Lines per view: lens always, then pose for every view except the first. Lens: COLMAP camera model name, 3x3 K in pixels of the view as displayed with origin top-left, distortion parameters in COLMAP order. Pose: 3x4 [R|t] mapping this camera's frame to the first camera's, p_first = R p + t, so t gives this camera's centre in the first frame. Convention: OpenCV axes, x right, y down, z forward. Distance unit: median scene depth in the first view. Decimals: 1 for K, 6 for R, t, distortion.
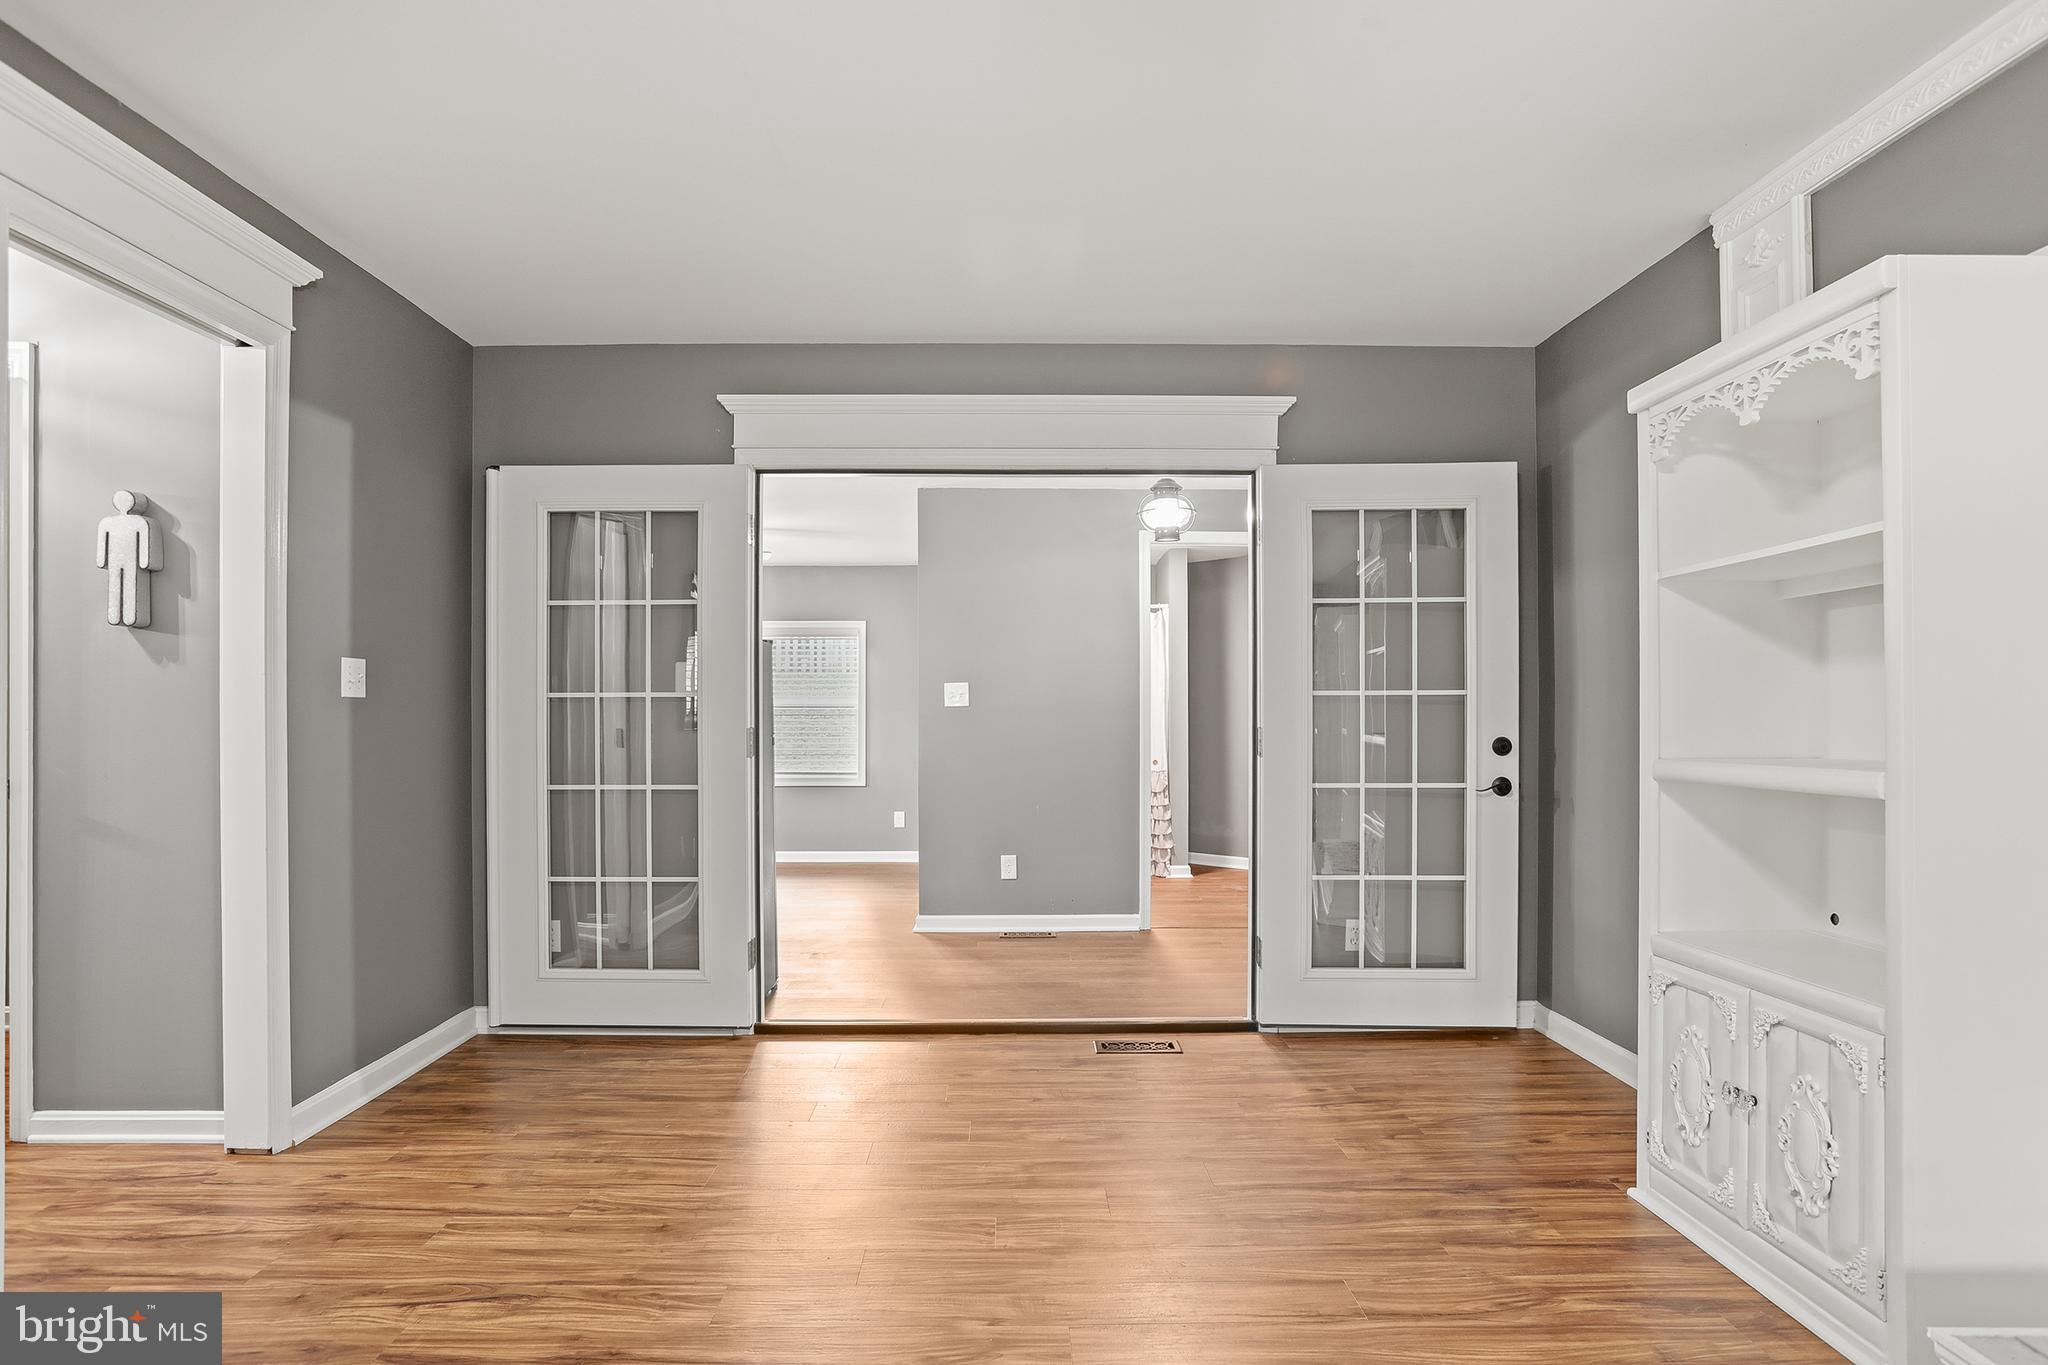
lens RADIAL K [[1107.3, 0, 1027.3], [0, 1107.3, 722.1], [0, 0, 1]] dist [-0.053686, 0.028540]
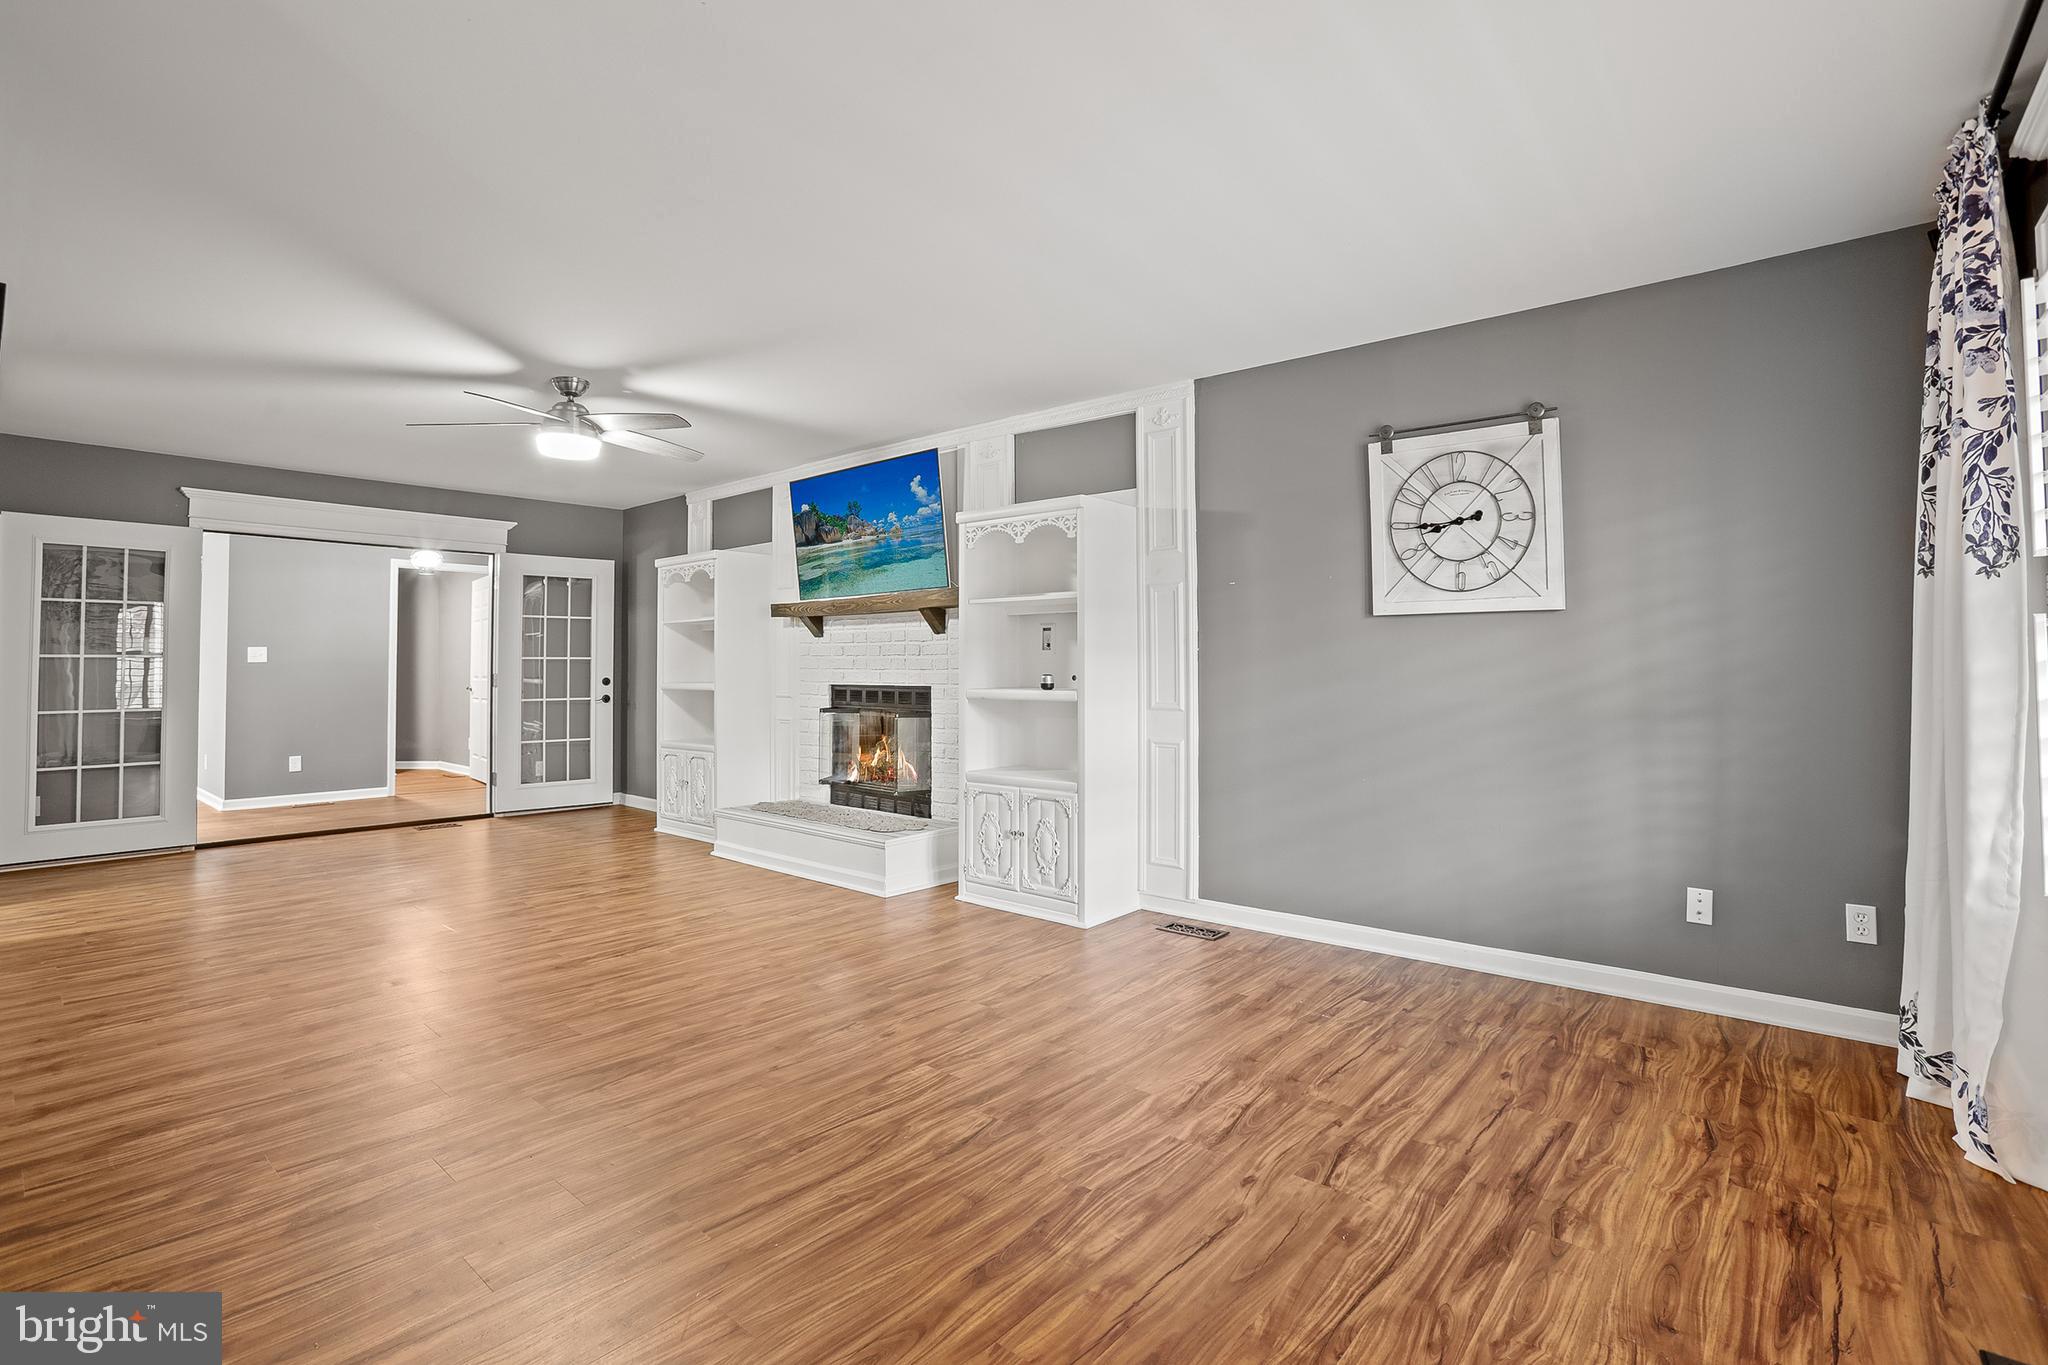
lens RADIAL K [[949.6, 0, 1018.2], [0, 949.6, 633.3], [0, 0, 1]] dist [-0.081410, 0.043038]
pose [[0.662523, 0.024758, 0.748632, -0.576584], [0.006186, 0.999239, -0.038520, 0.002811], [-0.749016, 0.030151, 0.661865, -1.172494]]
